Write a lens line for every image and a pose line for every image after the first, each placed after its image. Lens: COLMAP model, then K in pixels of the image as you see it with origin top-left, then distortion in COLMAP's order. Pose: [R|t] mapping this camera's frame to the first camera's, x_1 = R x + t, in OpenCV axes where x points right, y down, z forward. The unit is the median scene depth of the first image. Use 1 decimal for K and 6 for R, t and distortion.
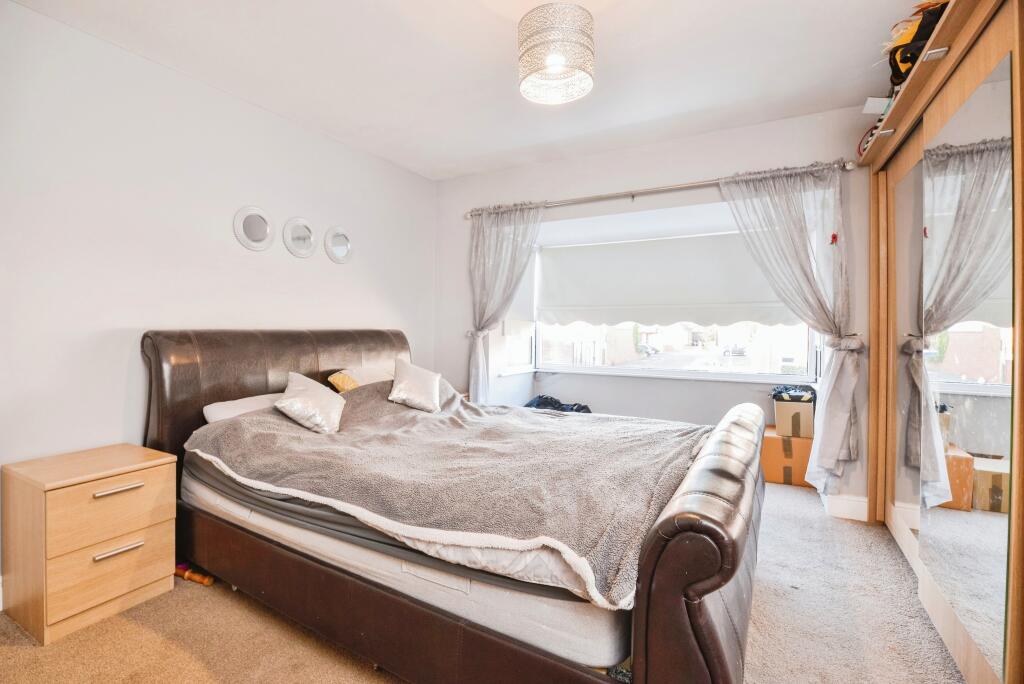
lens RADIAL K [[468.9, 0, 494.3], [0, 468.9, 319.9], [0, 0, 1]] dist [-0.014781, 0.000035]
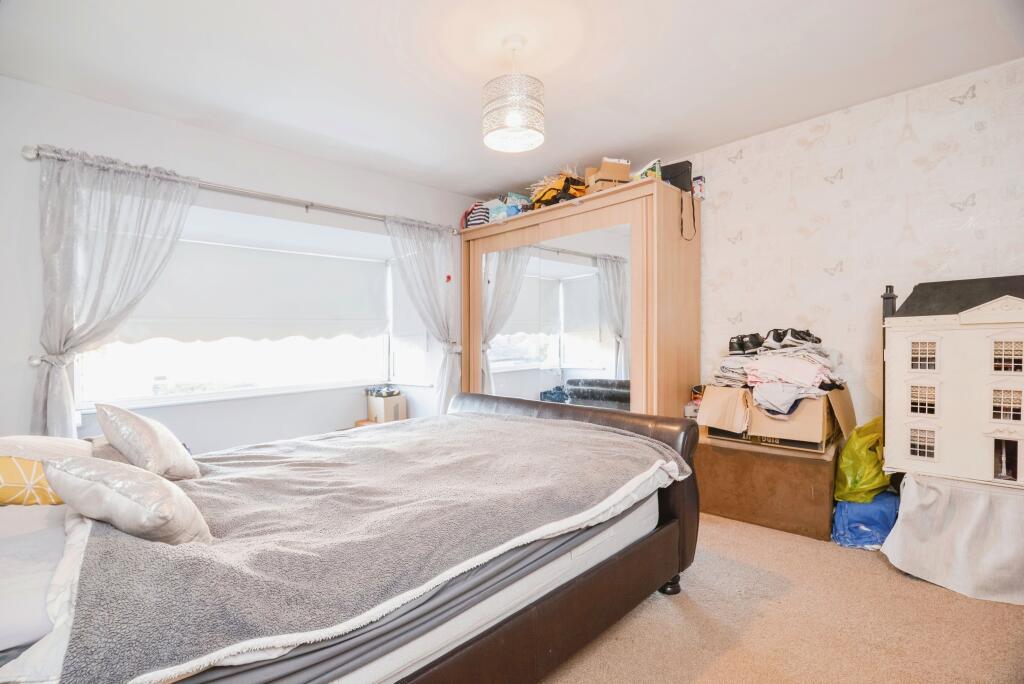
lens RADIAL K [[468.9, 0, 508.8], [0, 468.9, 340.1], [0, 0, 1]] dist [-0.014781, 0.000035]
pose [[0.256370, -0.017879, 0.966413, -0.633993], [0.005711, 0.999839, 0.016983, -0.003103], [-0.966562, 0.001165, 0.256431, 0.415831]]
